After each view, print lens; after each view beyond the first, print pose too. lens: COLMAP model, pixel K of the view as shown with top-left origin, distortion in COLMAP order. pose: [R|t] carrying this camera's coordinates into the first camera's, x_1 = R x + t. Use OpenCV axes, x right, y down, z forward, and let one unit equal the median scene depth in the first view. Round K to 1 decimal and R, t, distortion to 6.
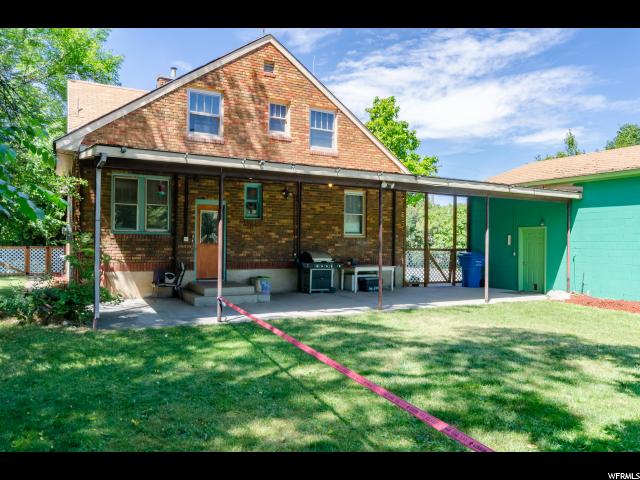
lens RADIAL K [[505.0, 0, 320.0], [0, 505.0, 239.4], [0, 0, 1]] dist [-0.006030, -0.000714]
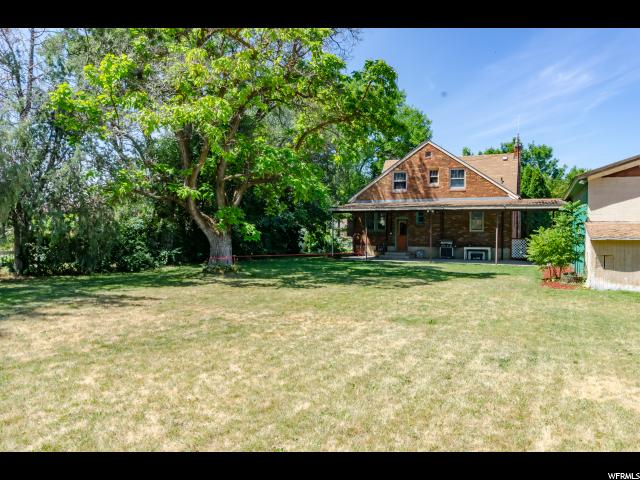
lens RADIAL K [[505.0, 0, 320.0], [0, 505.0, 239.2], [0, 0, 1]] dist [-0.006030, -0.000714]
pose [[0.594384, 0.002237, -0.804178, 1.395471], [0.014283, 0.999809, 0.013339, -0.011483], [0.804054, -0.019415, 0.594239, -0.687304]]
